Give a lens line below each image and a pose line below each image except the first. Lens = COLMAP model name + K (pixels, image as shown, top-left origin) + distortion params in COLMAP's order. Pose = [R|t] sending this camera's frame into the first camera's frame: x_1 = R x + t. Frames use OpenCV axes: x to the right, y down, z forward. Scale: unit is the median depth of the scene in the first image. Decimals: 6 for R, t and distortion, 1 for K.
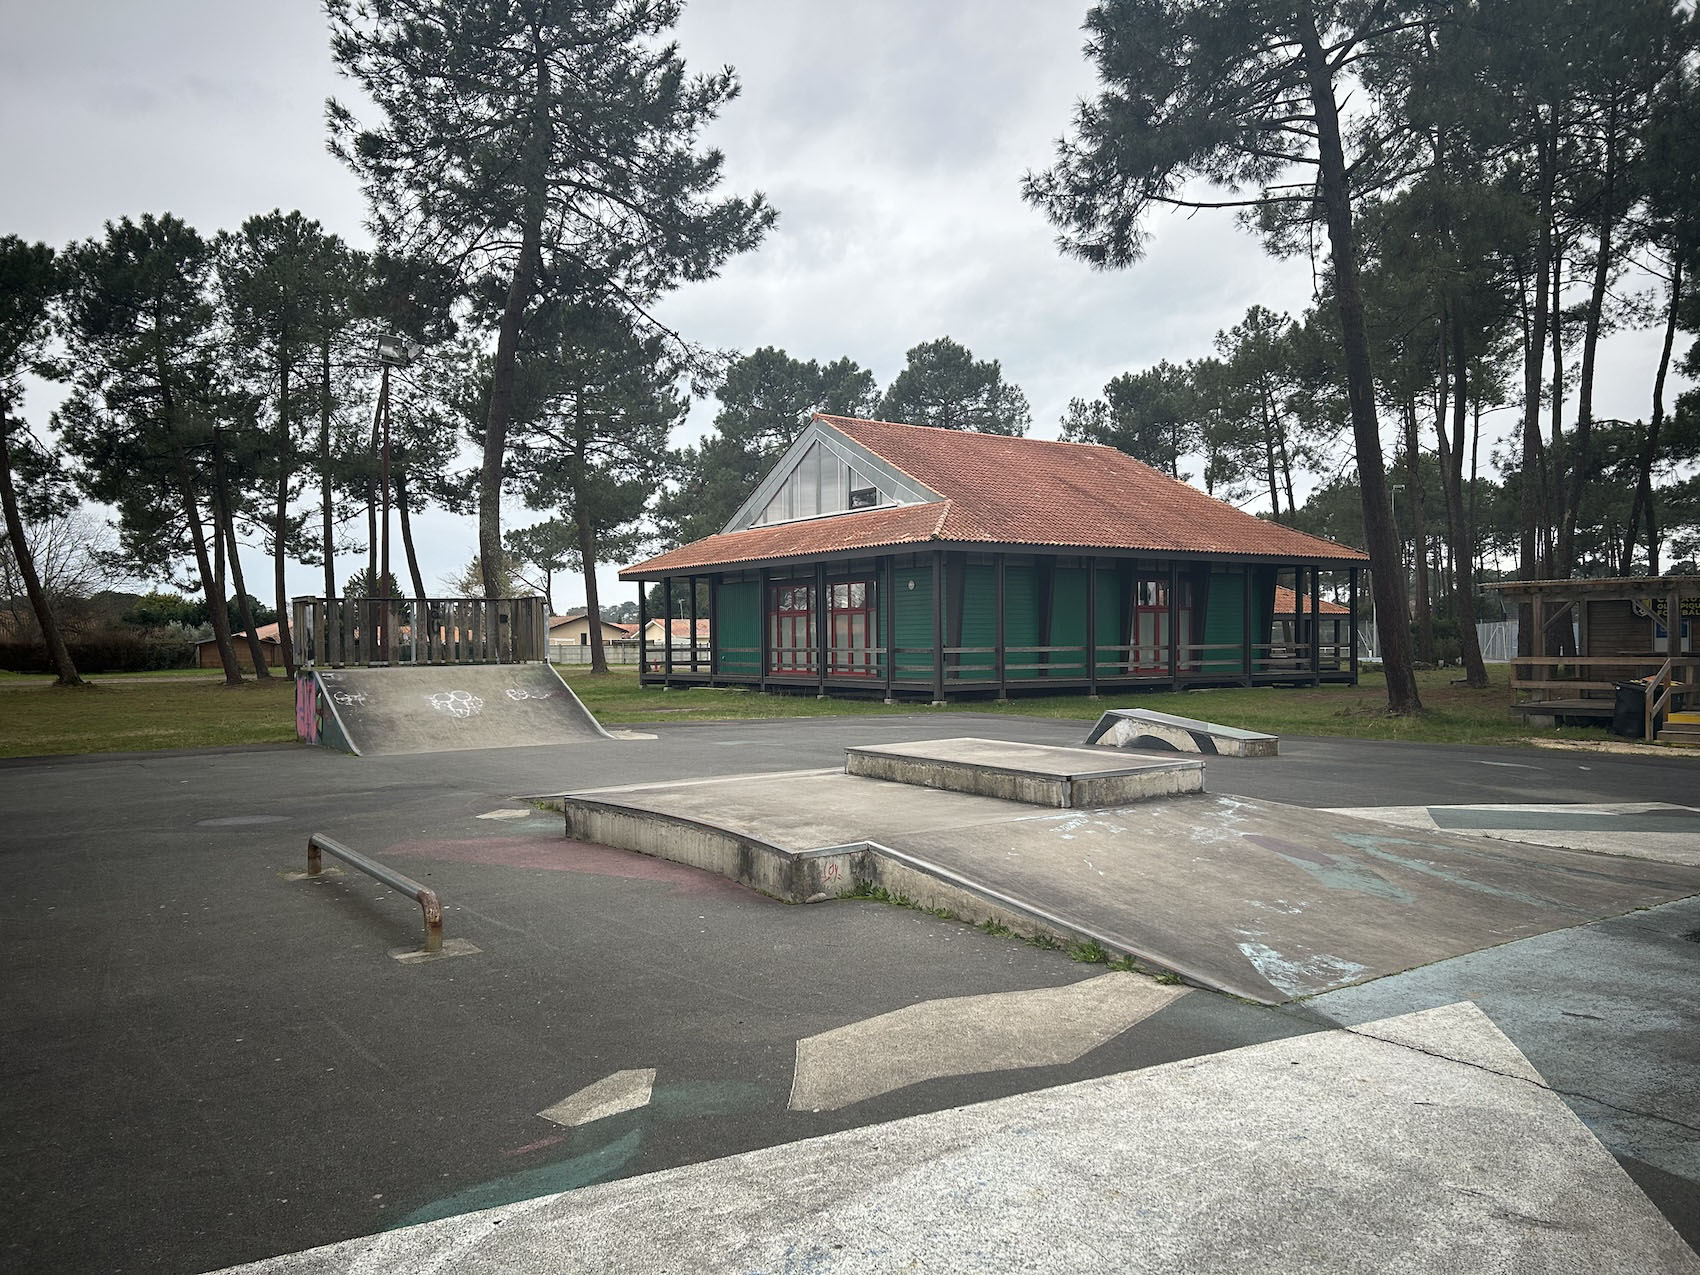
lens RADIAL K [[1288.9, 0, 855.0], [0, 1288.9, 668.3], [0, 0, 1]] dist [0.045702, -0.055008]
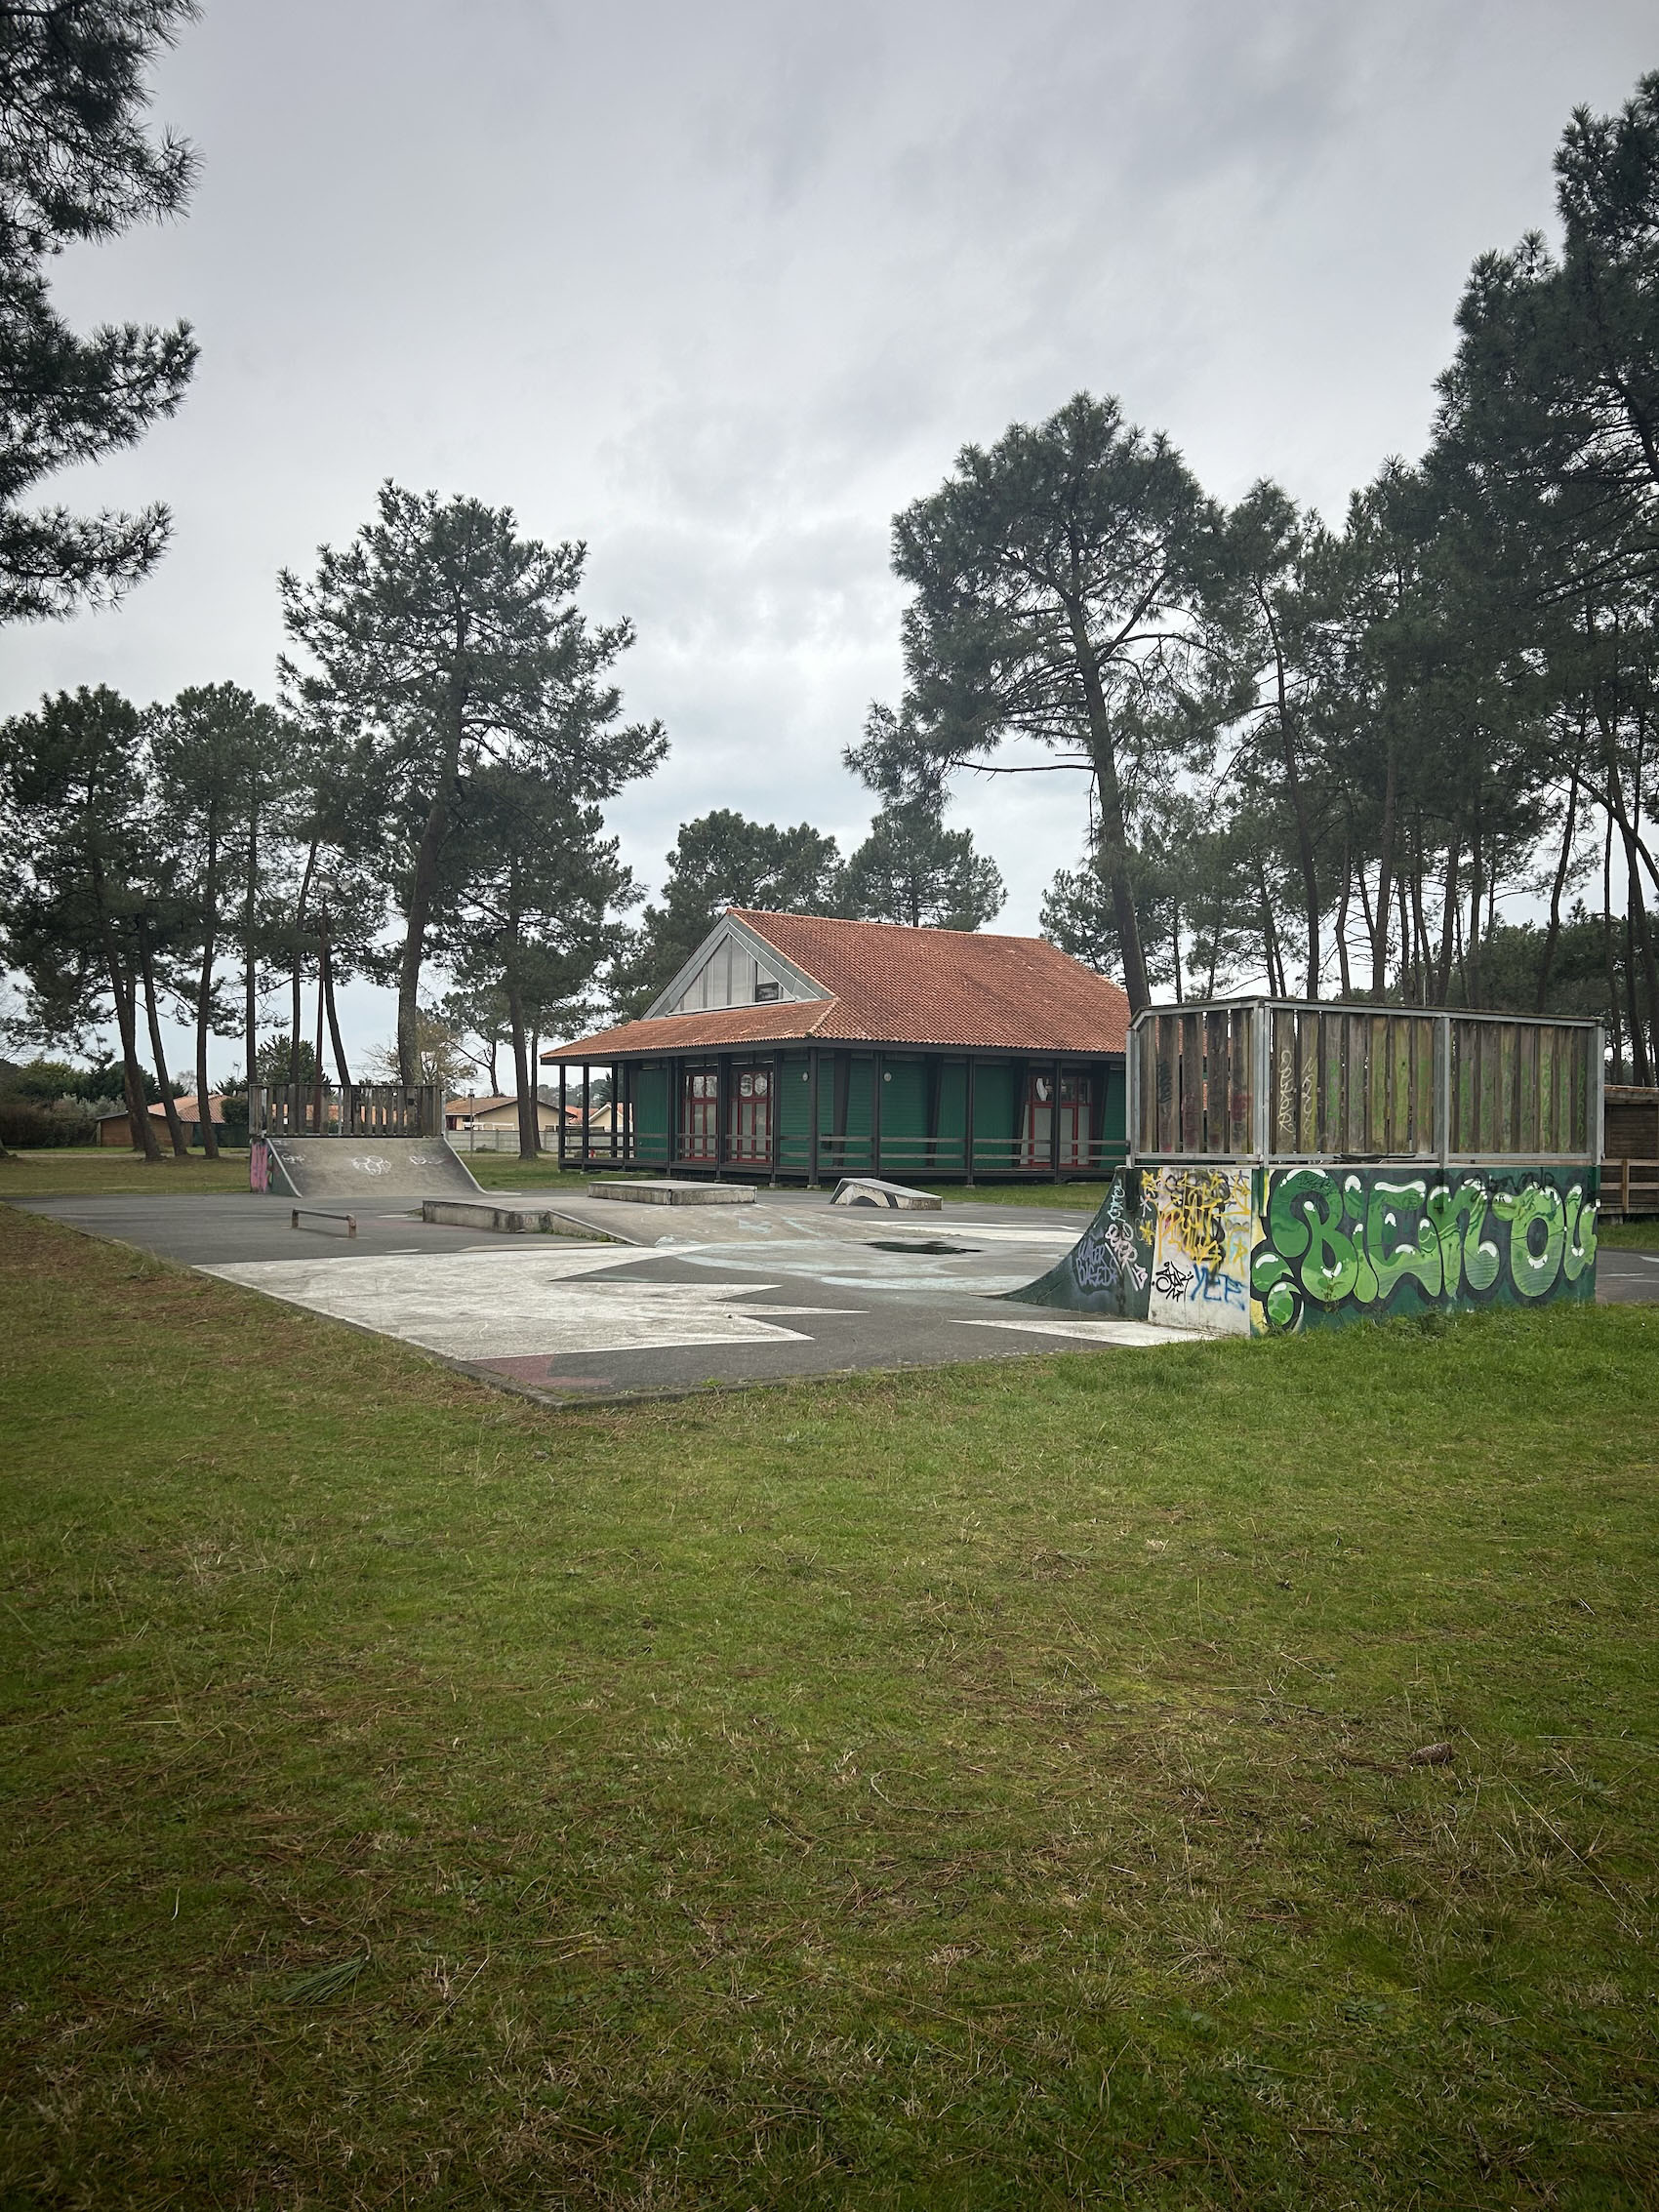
lens RADIAL K [[1677.2, 0, 823.9], [0, 1677.2, 1153.8], [0, 0, 1]] dist [0.045702, -0.055008]
pose [[0.998816, 0.022696, -0.043037, 0.083664], [-0.023143, 0.999683, -0.009906, 0.008089], [0.042799, 0.010890, 0.999024, -0.256283]]
